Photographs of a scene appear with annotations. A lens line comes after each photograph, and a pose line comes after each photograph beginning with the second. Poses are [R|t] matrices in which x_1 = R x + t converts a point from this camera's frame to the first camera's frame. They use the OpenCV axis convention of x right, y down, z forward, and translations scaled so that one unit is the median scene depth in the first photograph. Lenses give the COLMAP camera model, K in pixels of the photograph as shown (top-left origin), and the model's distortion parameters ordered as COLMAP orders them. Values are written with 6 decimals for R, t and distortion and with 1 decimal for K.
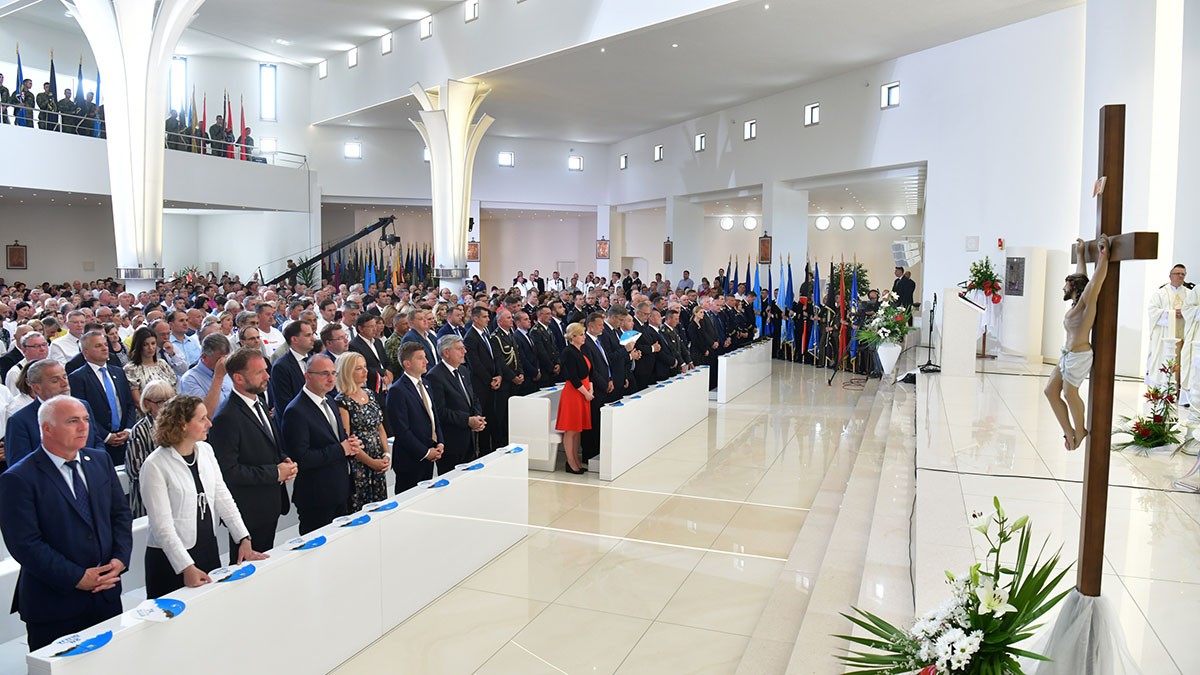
lens RADIAL K [[907.5, 0, 603.6], [0, 907.5, 339.3], [0, 0, 1]] dist [0.003594, 0.000046]
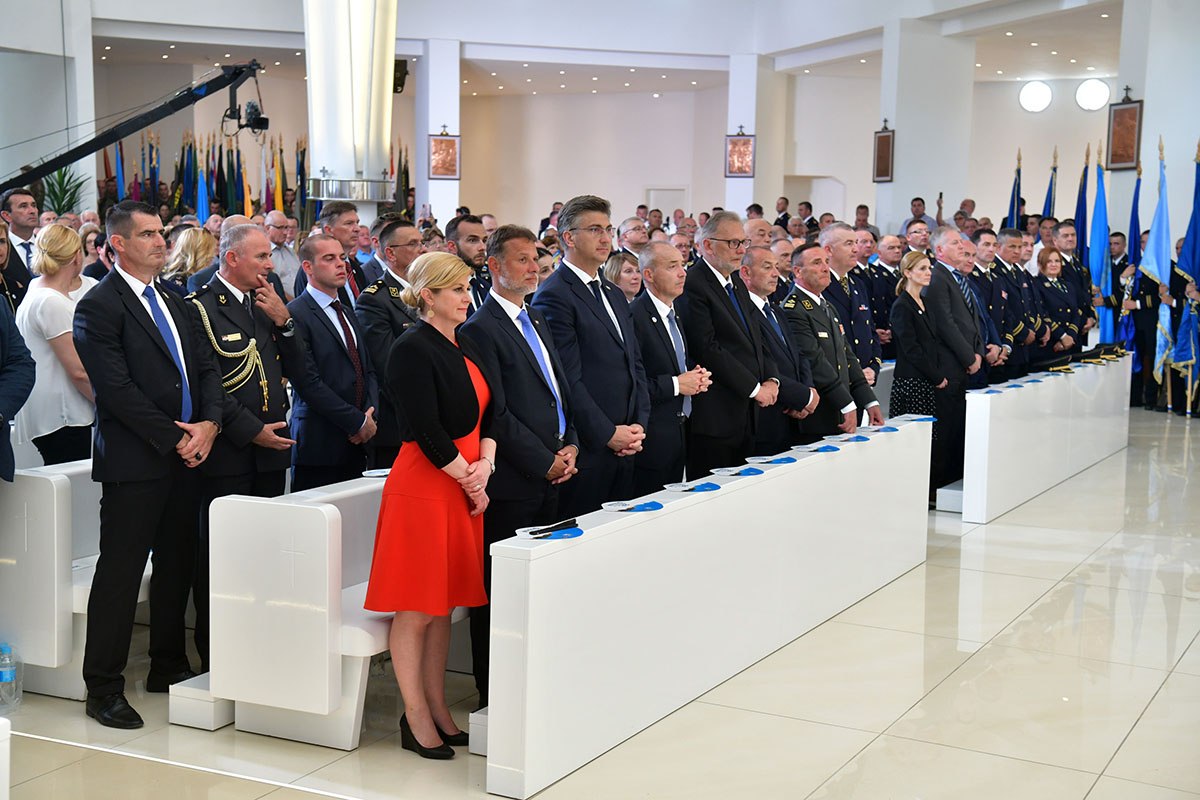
lens RADIAL K [[1611.7, 0, 597.6], [0, 1611.7, 400.3], [0, 0, 1]] dist [0.198521, 0.000000]
pose [[0.991036, 0.028506, -0.130518, 0.051736], [-0.026313, 0.999483, 0.018493, 0.011325], [0.130977, -0.014893, 0.991274, 0.274468]]
